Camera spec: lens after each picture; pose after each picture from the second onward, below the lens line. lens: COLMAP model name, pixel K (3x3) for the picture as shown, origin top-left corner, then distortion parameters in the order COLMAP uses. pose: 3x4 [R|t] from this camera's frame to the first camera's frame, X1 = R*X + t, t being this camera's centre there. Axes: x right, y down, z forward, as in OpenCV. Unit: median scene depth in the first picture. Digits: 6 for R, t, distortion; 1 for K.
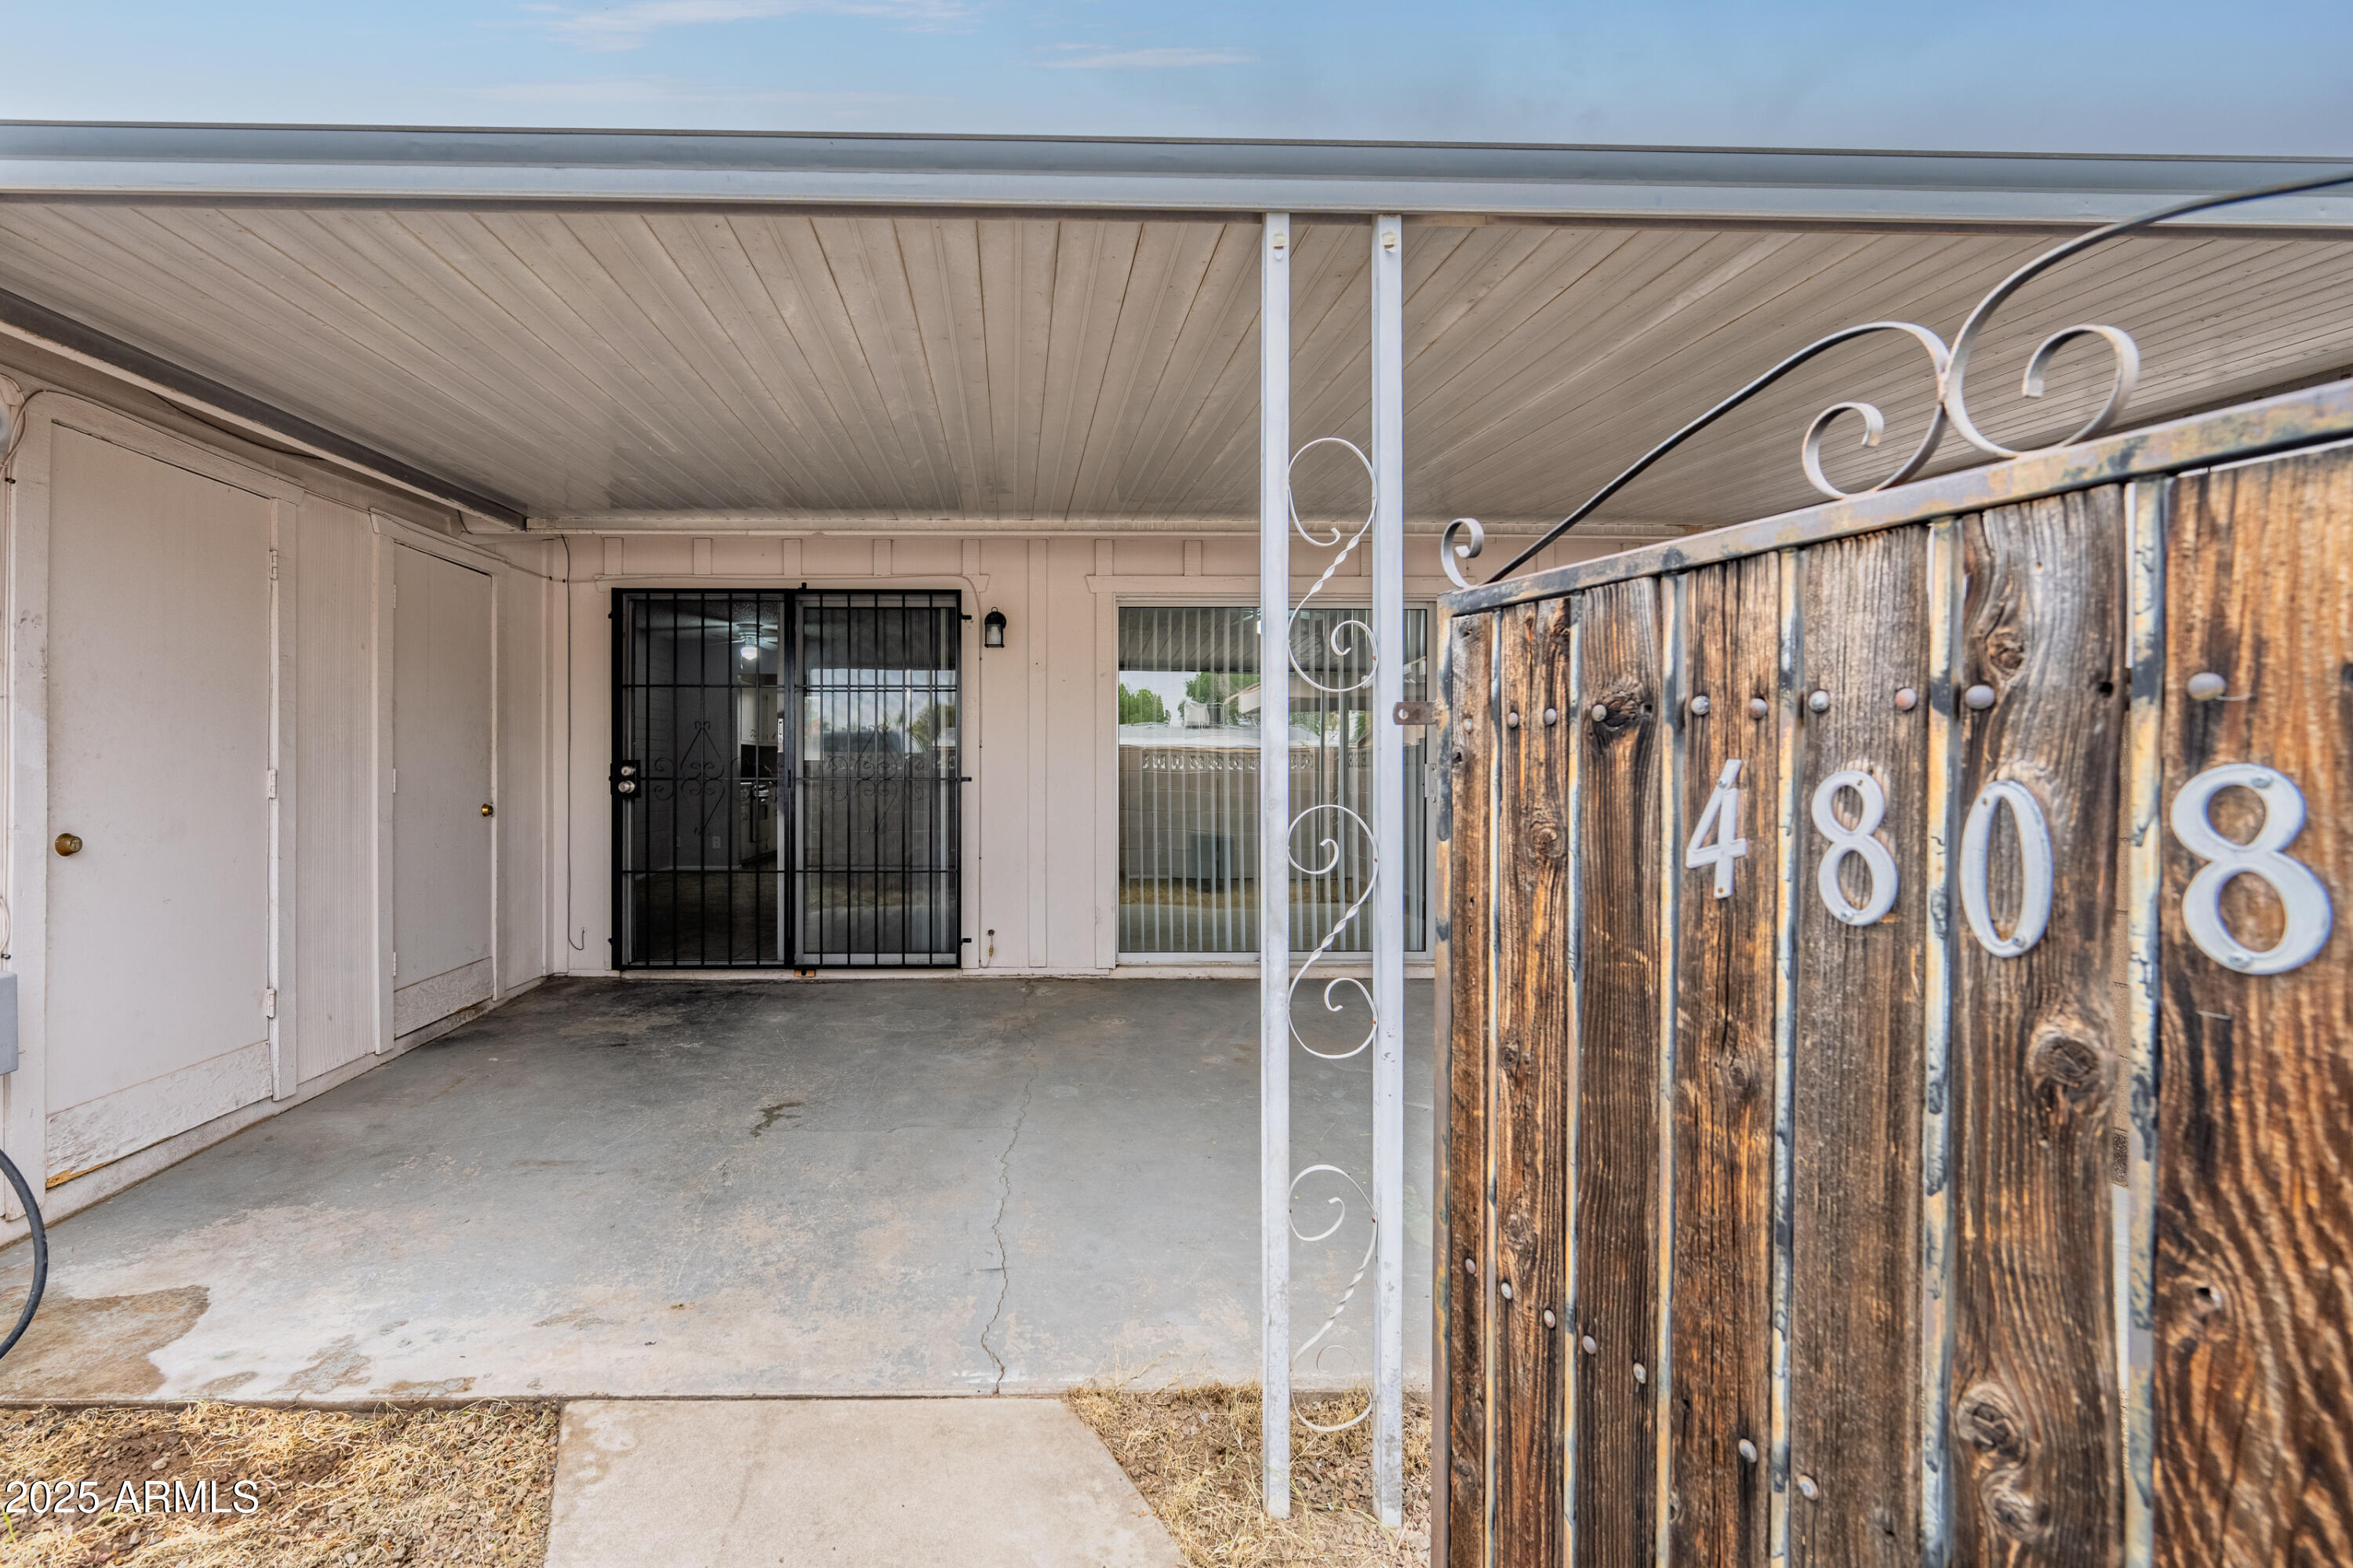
lens RADIAL K [[1035.7, 0, 1038.5], [0, 1035.7, 761.6], [0, 0, 1]] dist [-0.003081, 0.000186]
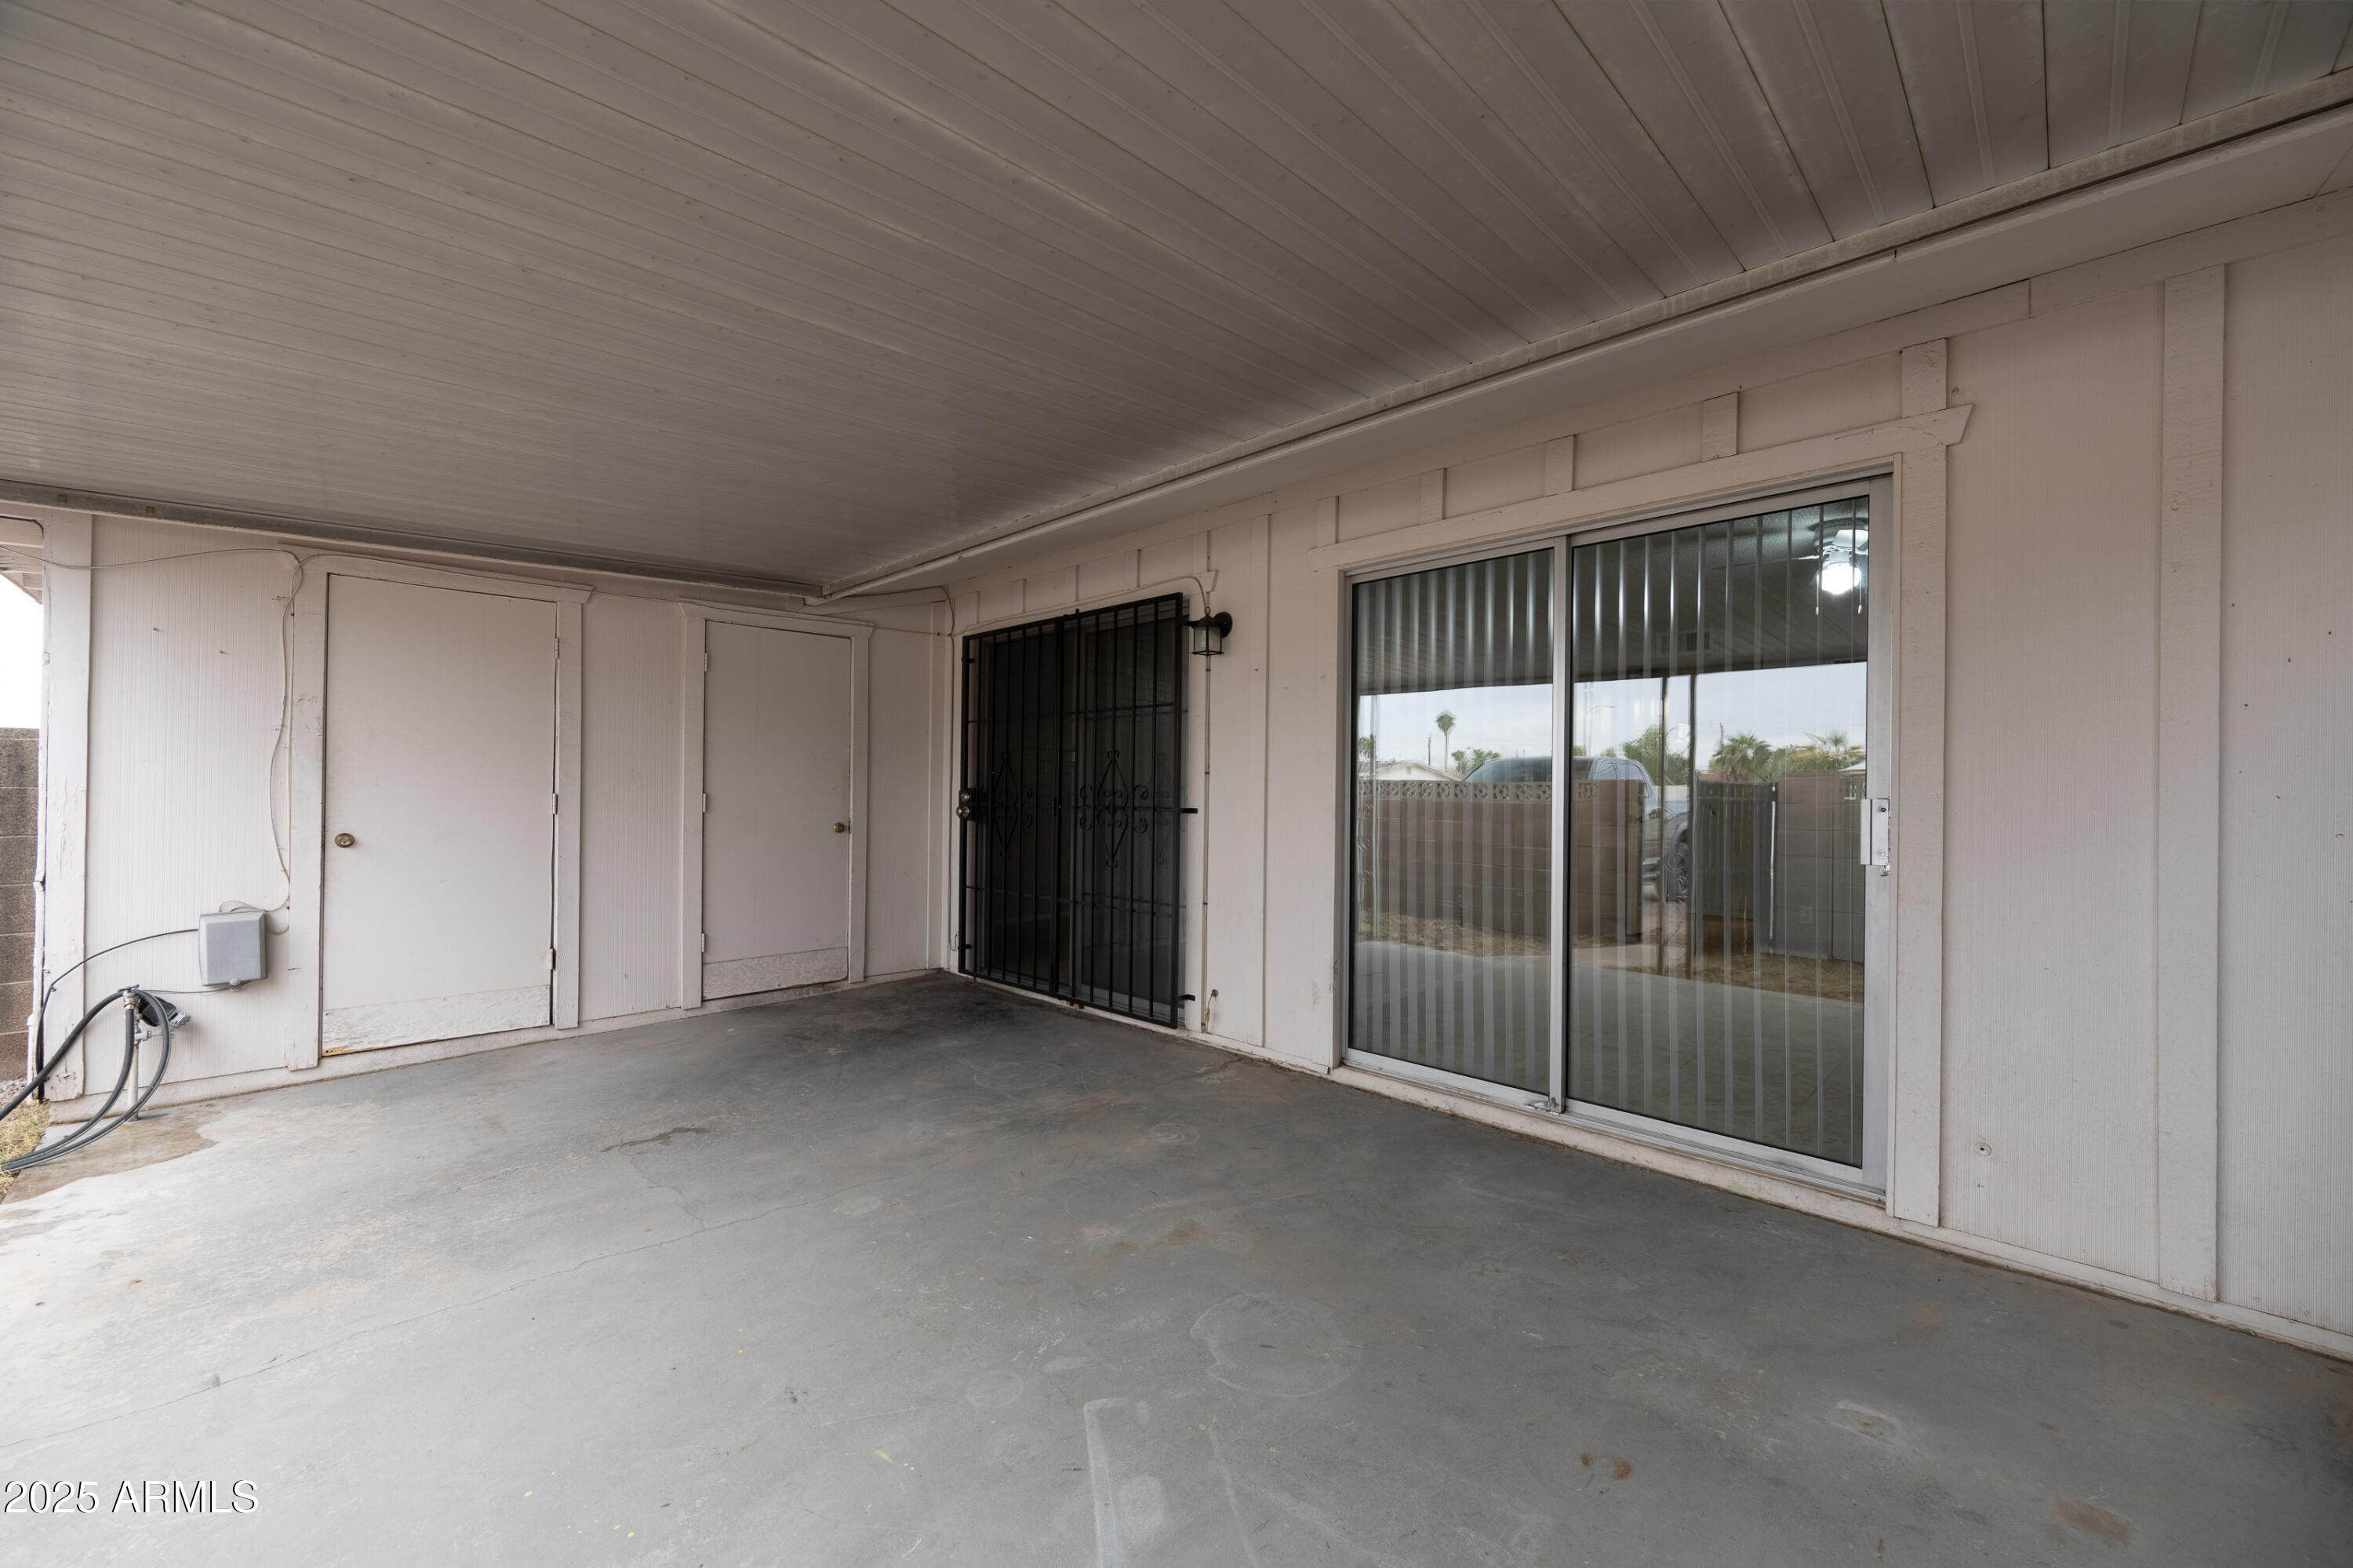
lens RADIAL K [[917.9, 0, 1185.3], [0, 917.9, 780.6], [0, 0, 1]] dist [-0.002780, 0.000636]
pose [[0.702883, -0.002168, -0.711302, 0.481590], [-0.002900, 0.999978, -0.005913, -0.003440], [0.711300, 0.006218, 0.702861, 0.467379]]
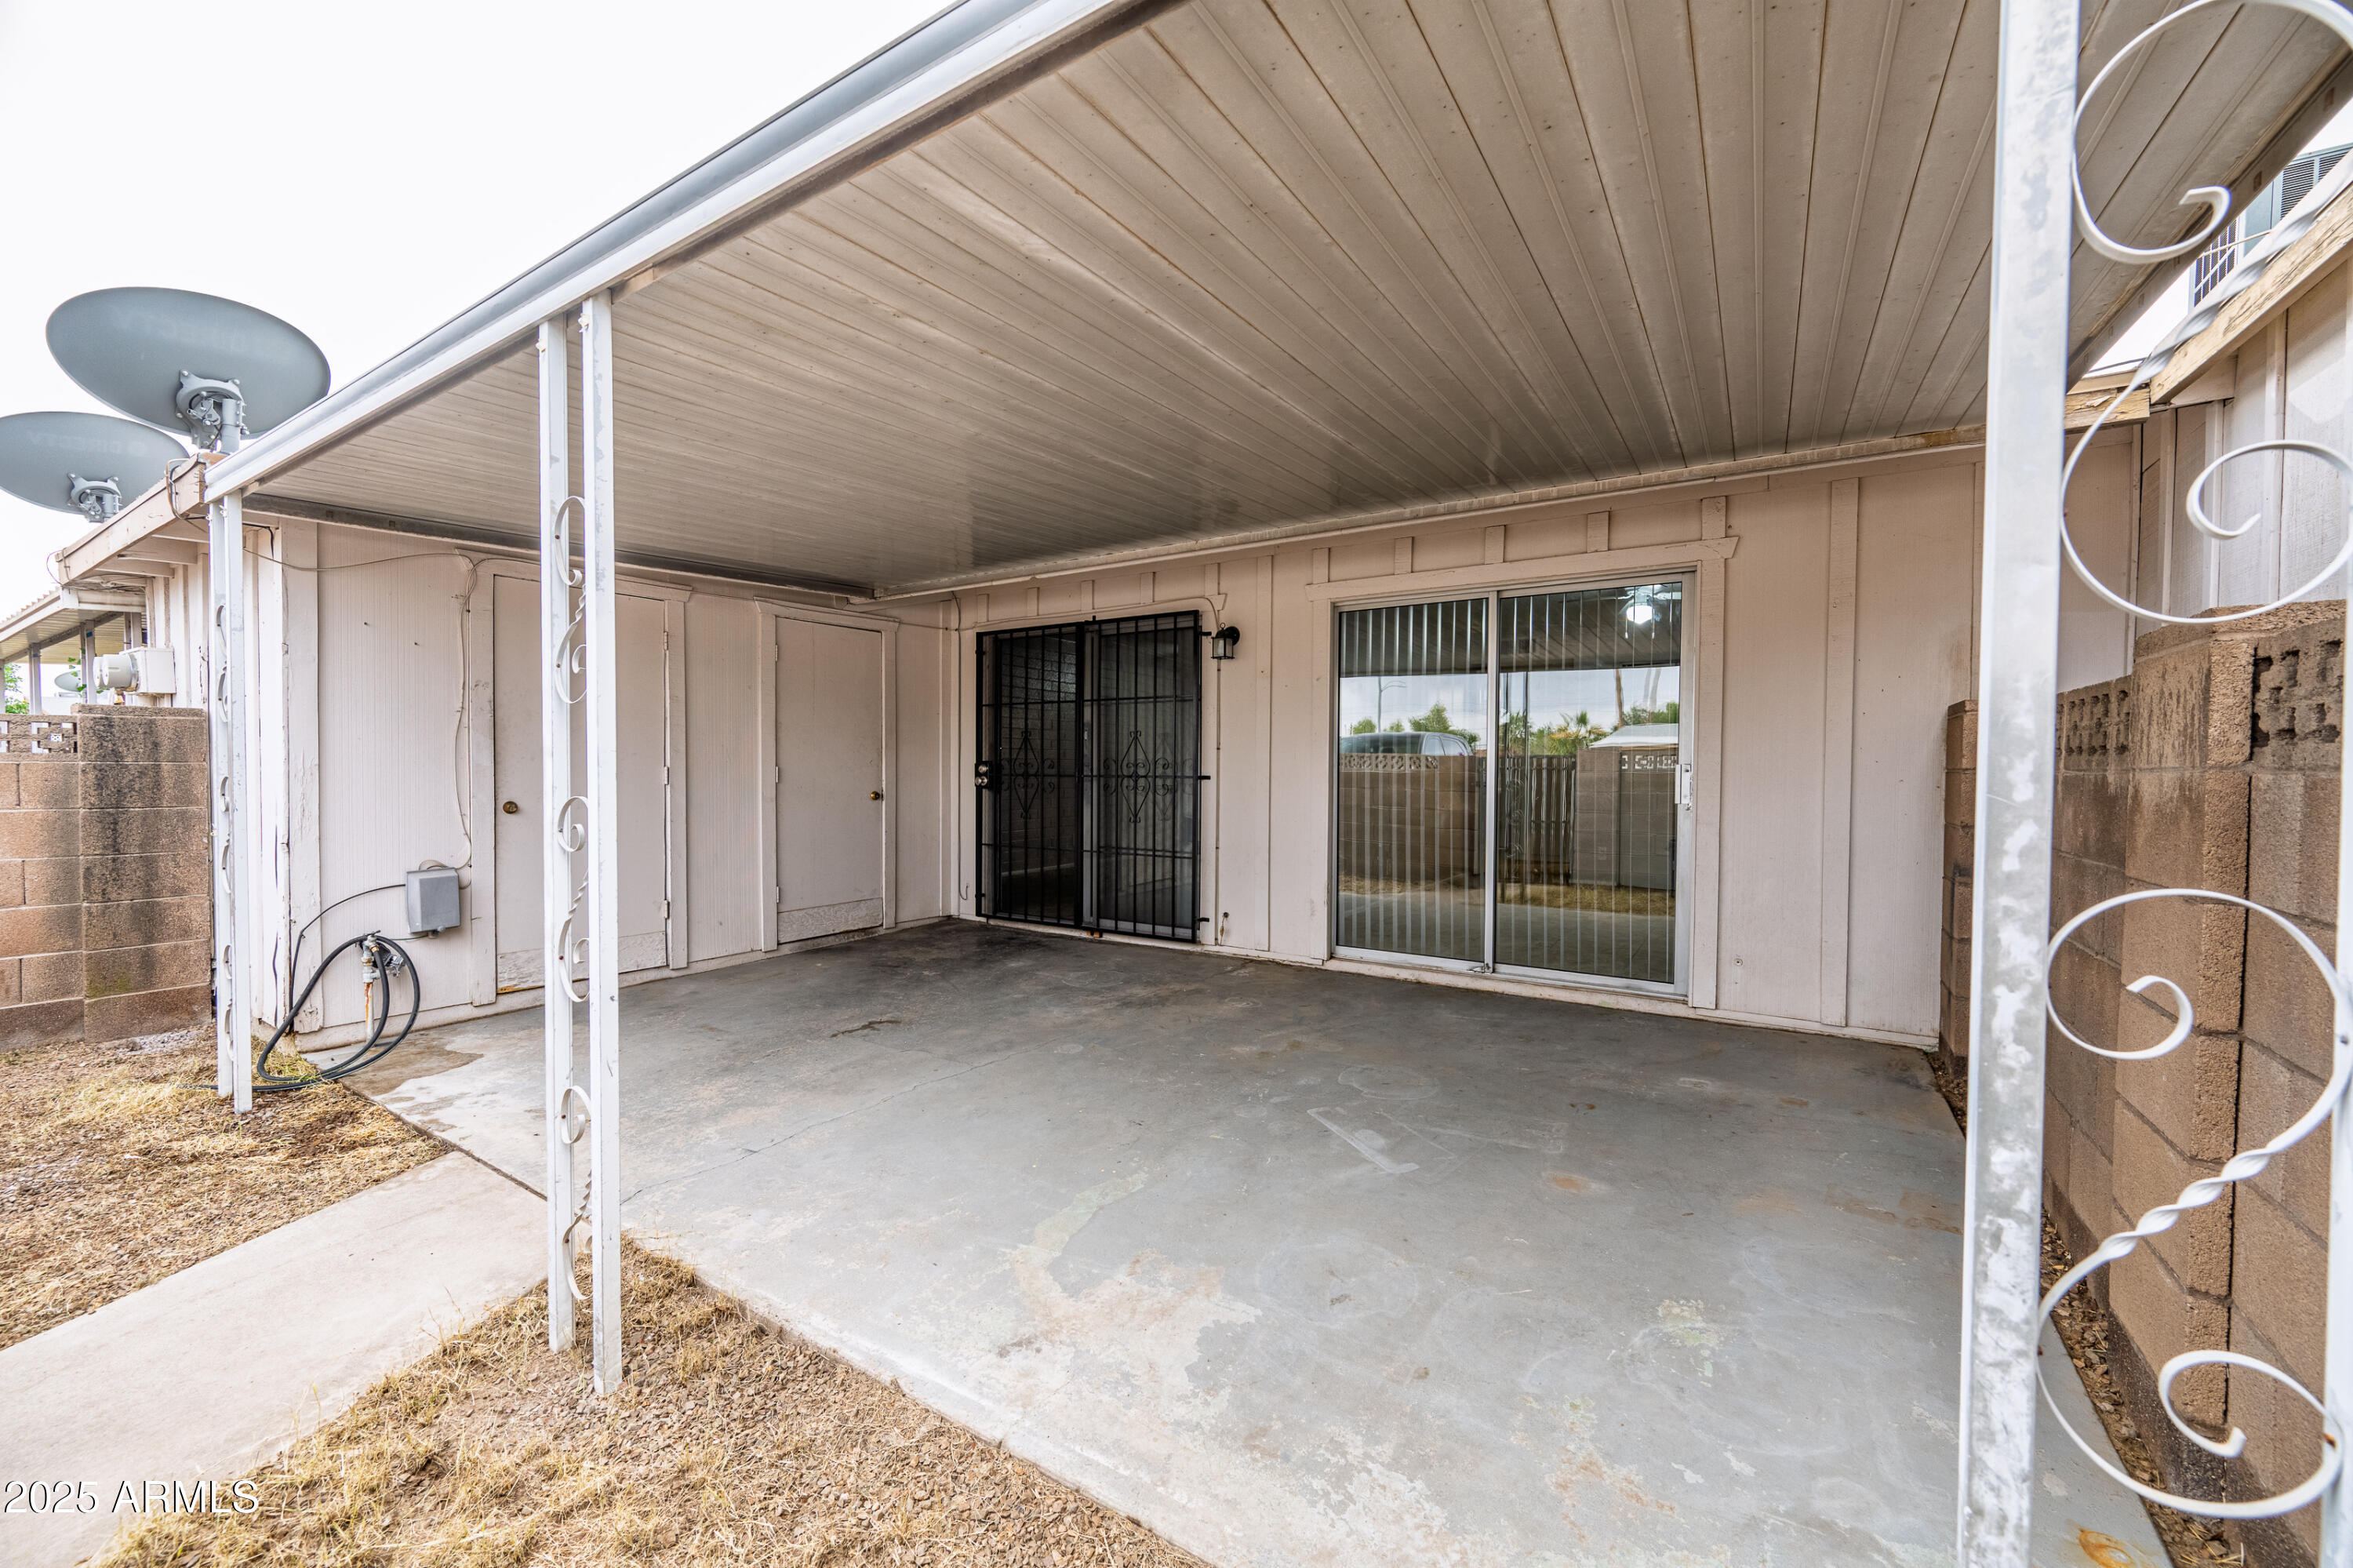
lens RADIAL K [[917.9, 0, 1184.4], [0, 917.9, 779.2], [0, 0, 1]] dist [-0.002780, 0.000636]
pose [[0.834983, 0.010371, -0.550178, 0.471743], [0.000159, 0.999818, 0.019088, -0.000290], [0.550276, -0.016026, 0.834829, 0.153979]]
